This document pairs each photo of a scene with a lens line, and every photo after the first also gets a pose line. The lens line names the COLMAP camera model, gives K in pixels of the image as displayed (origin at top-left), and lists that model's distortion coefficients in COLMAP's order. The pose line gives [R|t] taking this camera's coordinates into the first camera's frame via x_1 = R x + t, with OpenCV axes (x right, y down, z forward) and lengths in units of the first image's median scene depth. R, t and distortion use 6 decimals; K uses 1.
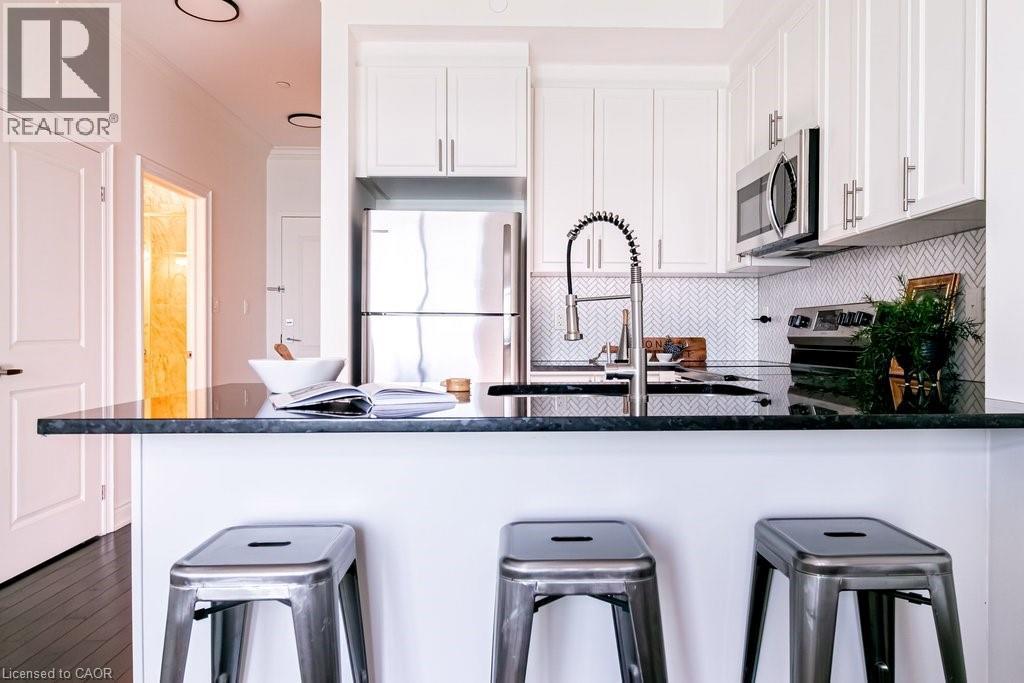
lens RADIAL K [[697.6, 0, 512.0], [0, 697.6, 341.5], [0, 0, 1]] dist [-0.002187, -0.000756]
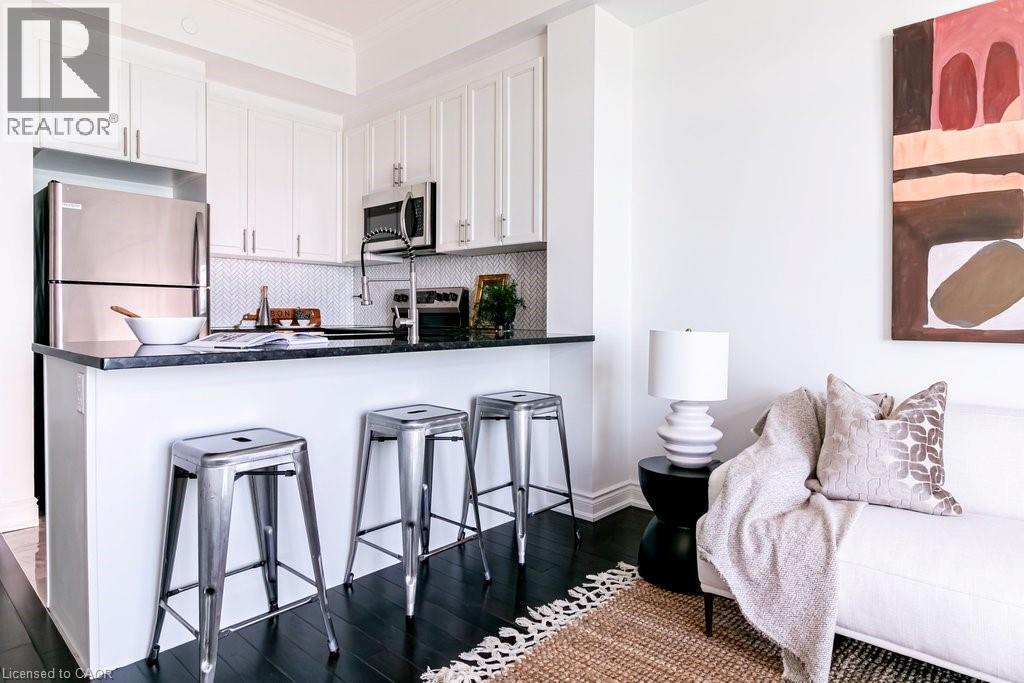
lens RADIAL K [[608.6, 0, 511.7], [0, 608.6, 318.8], [0, 0, 1]] dist [0.001334, 0.000314]
pose [[0.699181, -0.003003, 0.714939, -0.393599], [0.002106, 0.999995, 0.002142, 0.015741], [-0.714942, 0.000008, 0.699184, -0.128427]]
